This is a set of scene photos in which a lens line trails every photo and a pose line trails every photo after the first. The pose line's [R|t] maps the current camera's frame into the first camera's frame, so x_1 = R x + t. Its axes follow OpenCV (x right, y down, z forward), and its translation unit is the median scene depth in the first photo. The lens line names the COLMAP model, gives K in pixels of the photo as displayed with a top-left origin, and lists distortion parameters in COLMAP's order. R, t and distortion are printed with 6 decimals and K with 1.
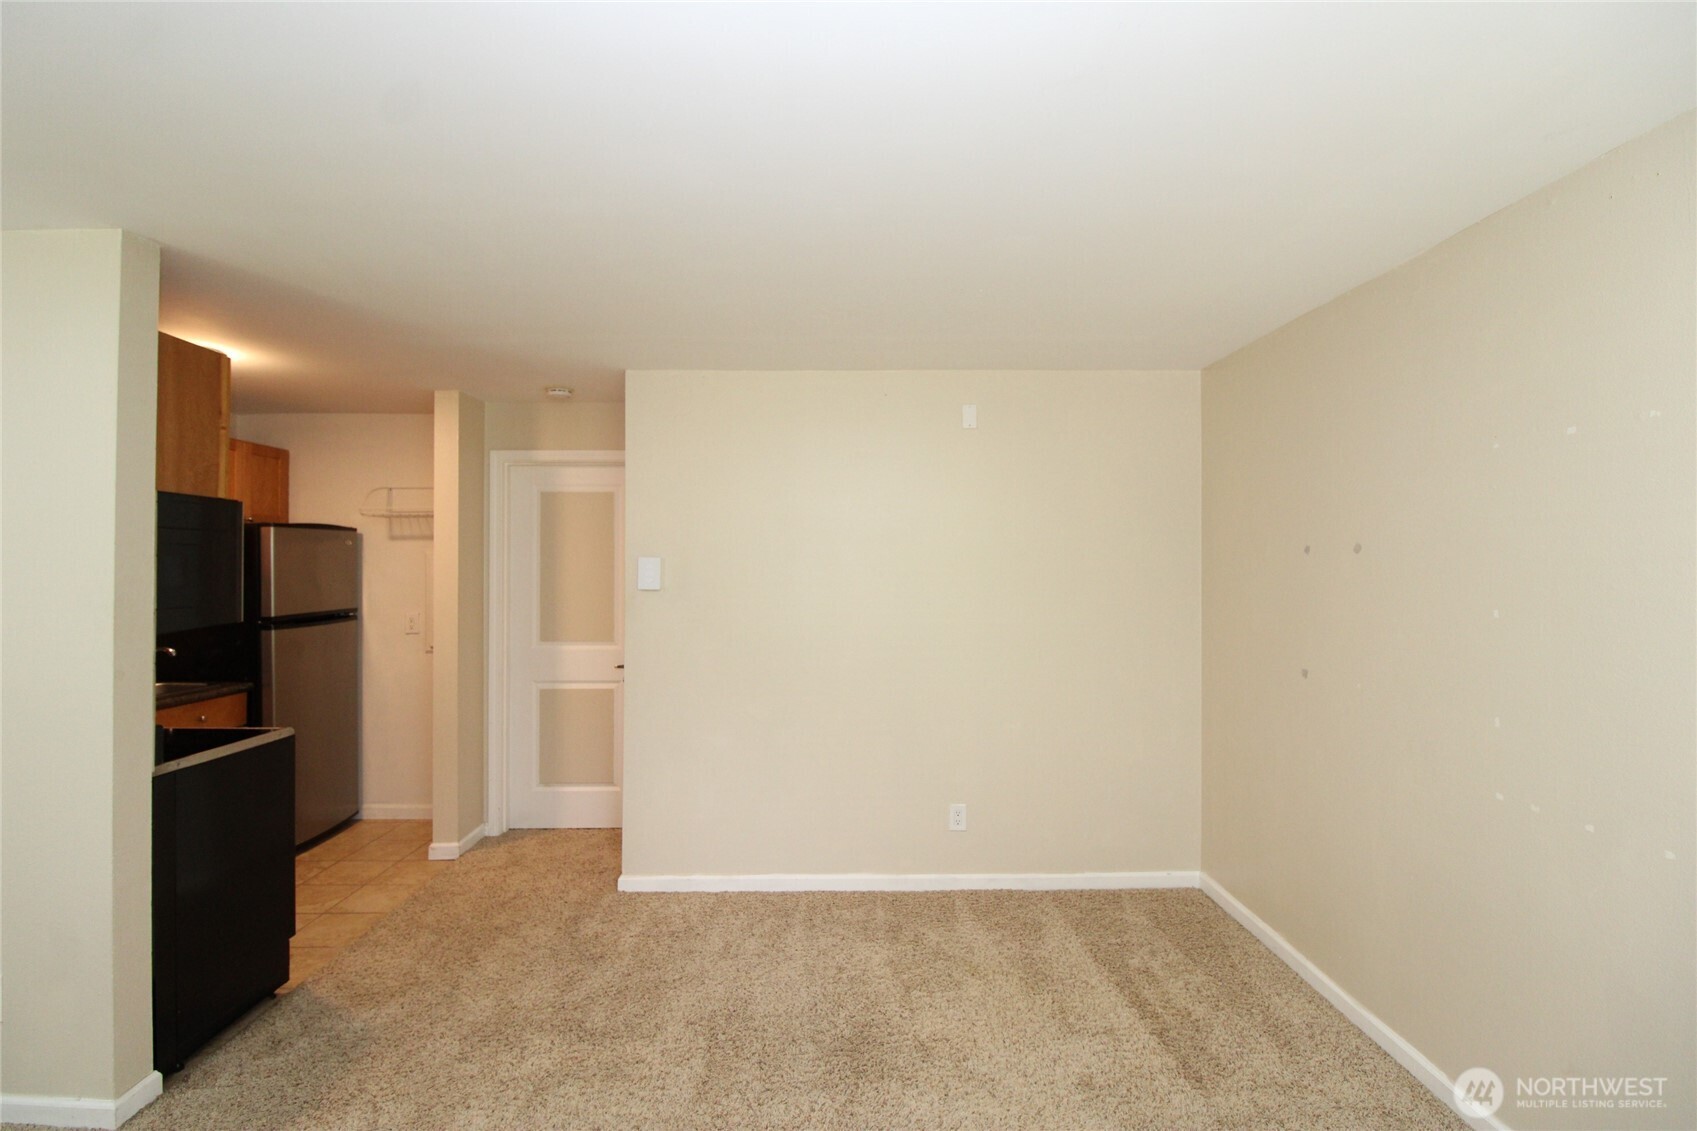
lens RADIAL K [[793.2, 0, 845.8], [0, 793.2, 560.0], [0, 0, 1]] dist [0.000741, -0.012078]
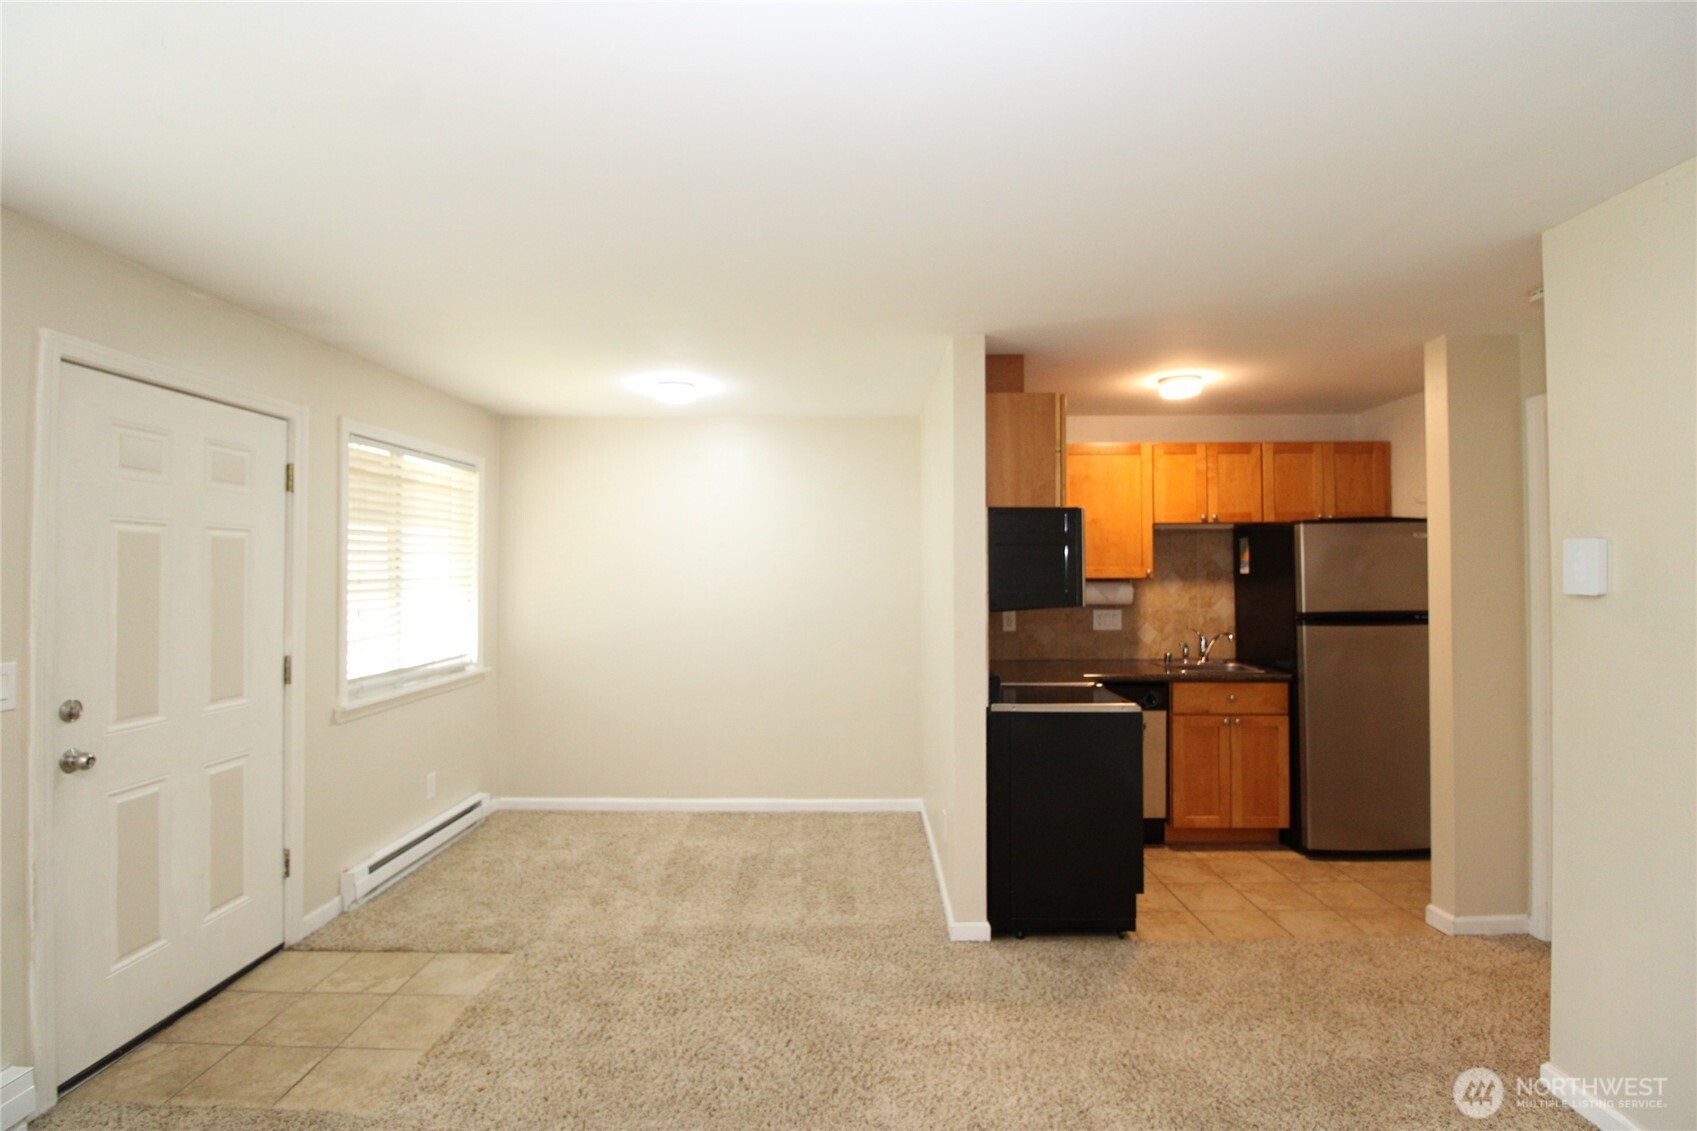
lens RADIAL K [[793.2, 0, 845.8], [0, 793.2, 560.0], [0, 0, 1]] dist [0.000741, -0.012078]
pose [[-0.023360, -0.016018, -0.999599, 0.306563], [0.010895, 0.999808, -0.016276, 0.014606], [0.999668, -0.011270, -0.023181, 0.437682]]
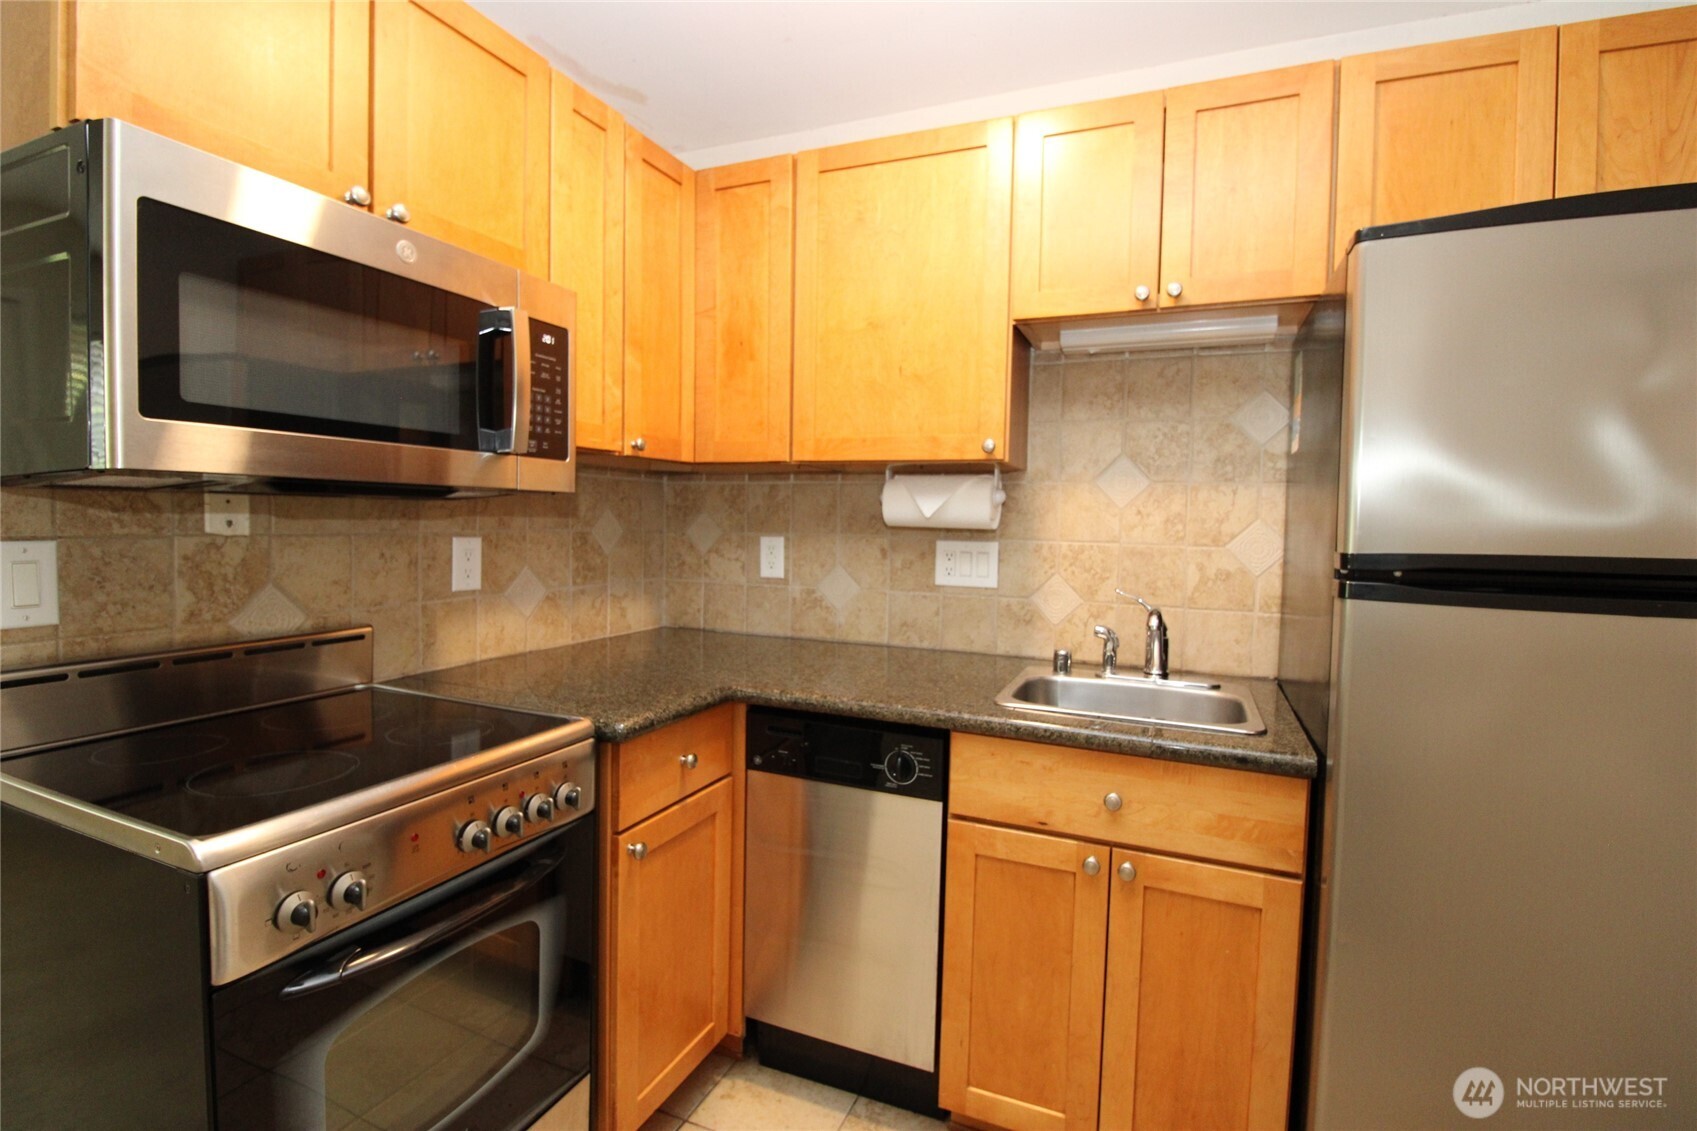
lens RADIAL K [[793.2, 0, 845.8], [0, 793.2, 560.0], [0, 0, 1]] dist [0.000741, -0.012078]
pose [[-0.398259, 0.037376, -0.916511, -0.378791], [-0.015957, 0.998736, 0.047664, 0.062760], [0.917134, 0.033608, -0.397159, 0.944543]]
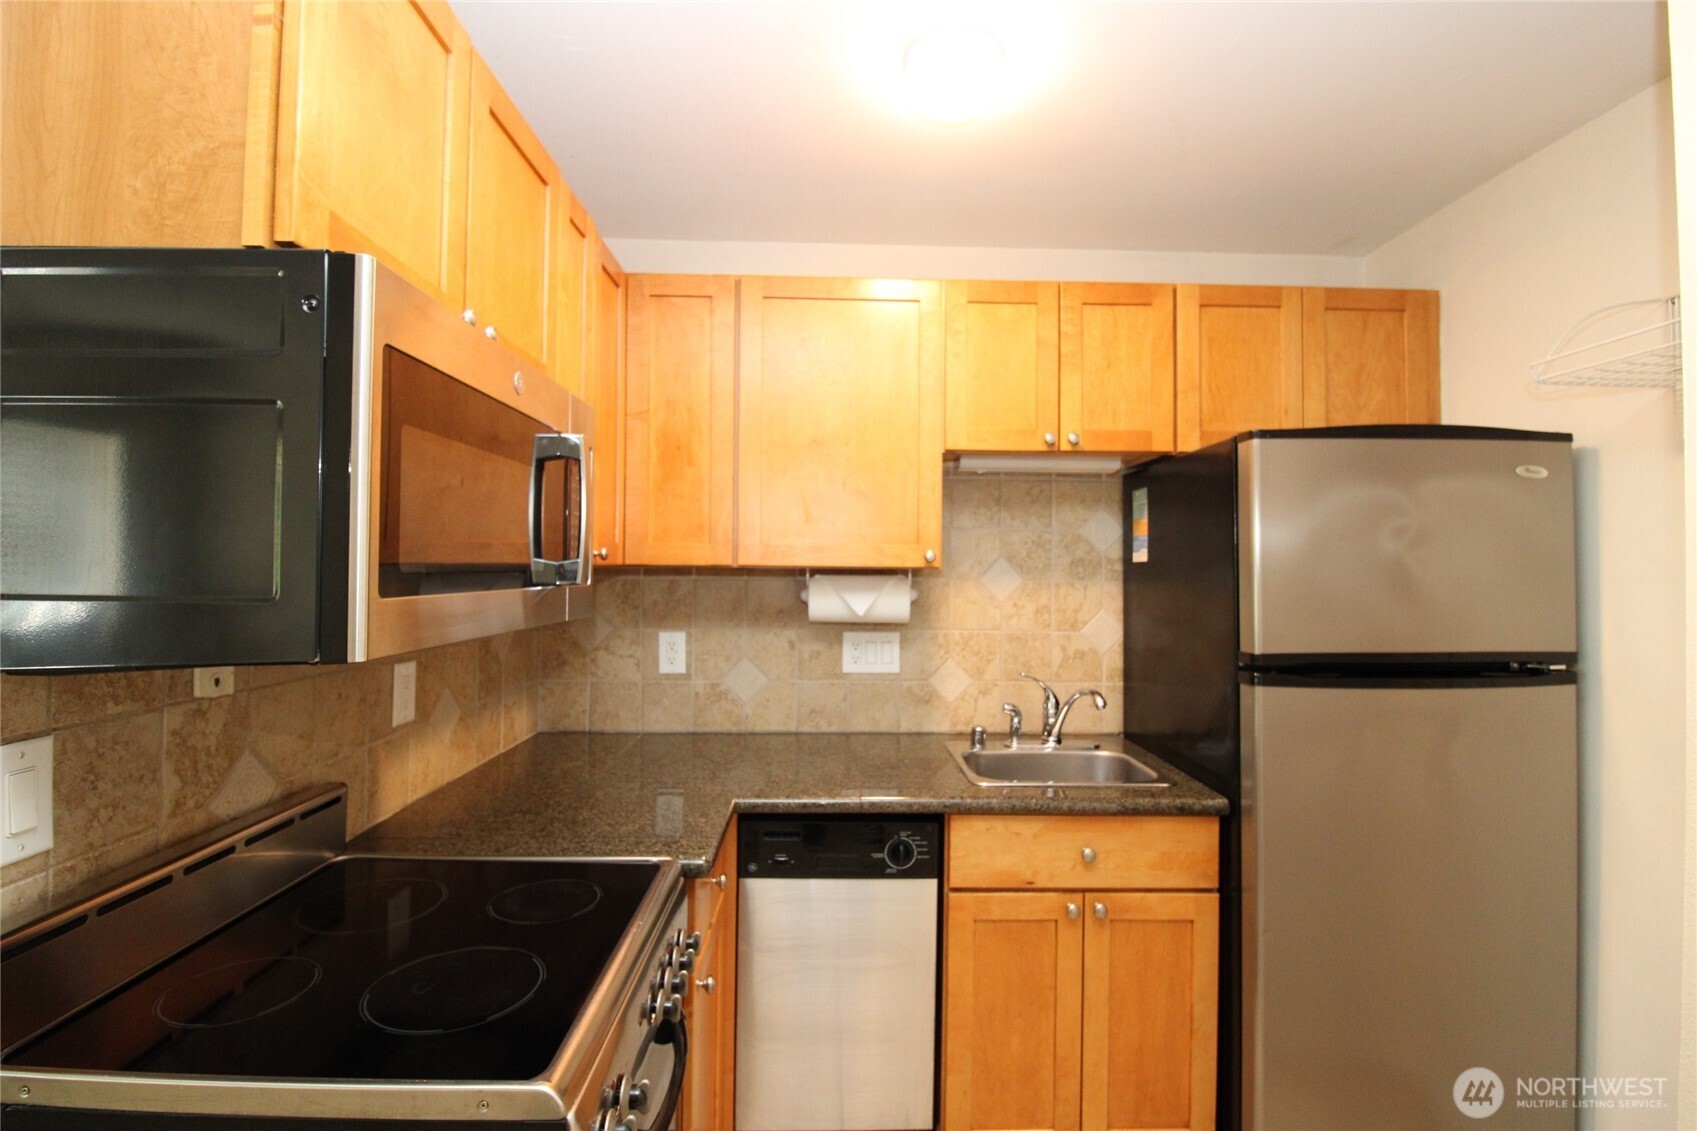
lens RADIAL K [[793.2, 0, 845.8], [0, 793.2, 560.0], [0, 0, 1]] dist [0.000741, -0.012078]
pose [[0.019312, -0.013058, -0.999728, -0.308513], [-0.002777, 0.999910, -0.013114, 0.028137], [0.999810, 0.003029, 0.019274, 0.774581]]
